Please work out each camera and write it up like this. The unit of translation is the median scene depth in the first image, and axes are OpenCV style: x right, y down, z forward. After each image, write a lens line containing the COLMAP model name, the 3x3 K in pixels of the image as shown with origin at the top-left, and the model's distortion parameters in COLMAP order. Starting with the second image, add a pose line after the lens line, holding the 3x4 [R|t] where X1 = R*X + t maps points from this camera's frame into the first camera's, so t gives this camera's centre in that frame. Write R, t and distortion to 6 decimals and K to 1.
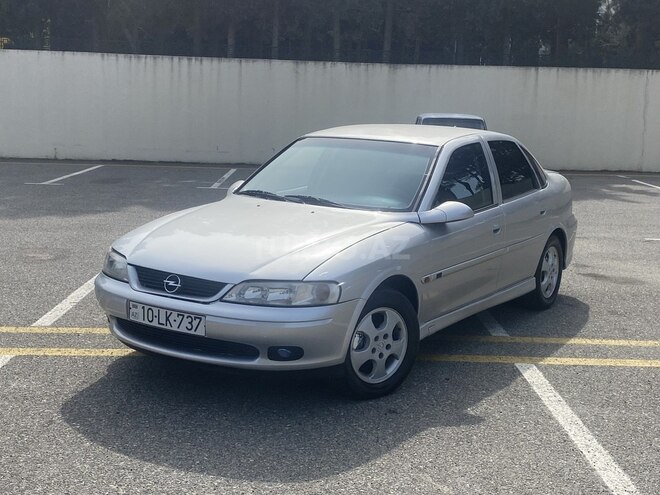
lens RADIAL K [[797.1, 0, 325.5], [0, 797.1, 251.6], [0, 0, 1]] dist [0.136715, -0.376186]
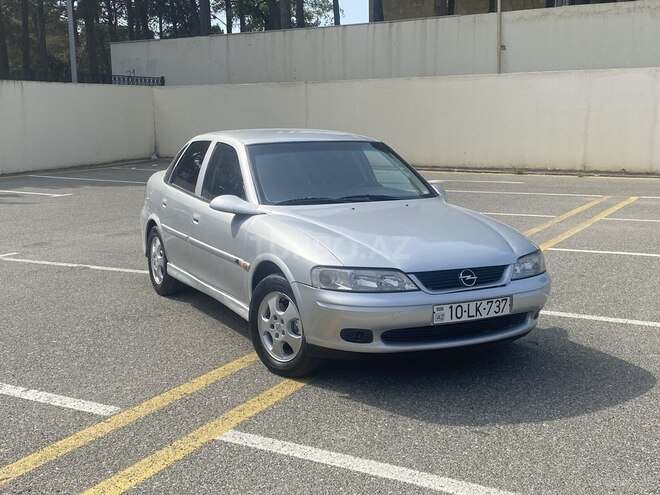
lens RADIAL K [[766.1, 0, 330.0], [0, 766.1, 247.5], [0, 0, 1]] dist [0.159469, -0.460913]
pose [[0.500216, -0.157218, 0.851508, -0.983335], [0.160130, 0.983213, 0.087467, -0.102142], [-0.850966, 0.092599, 0.516994, 0.521453]]
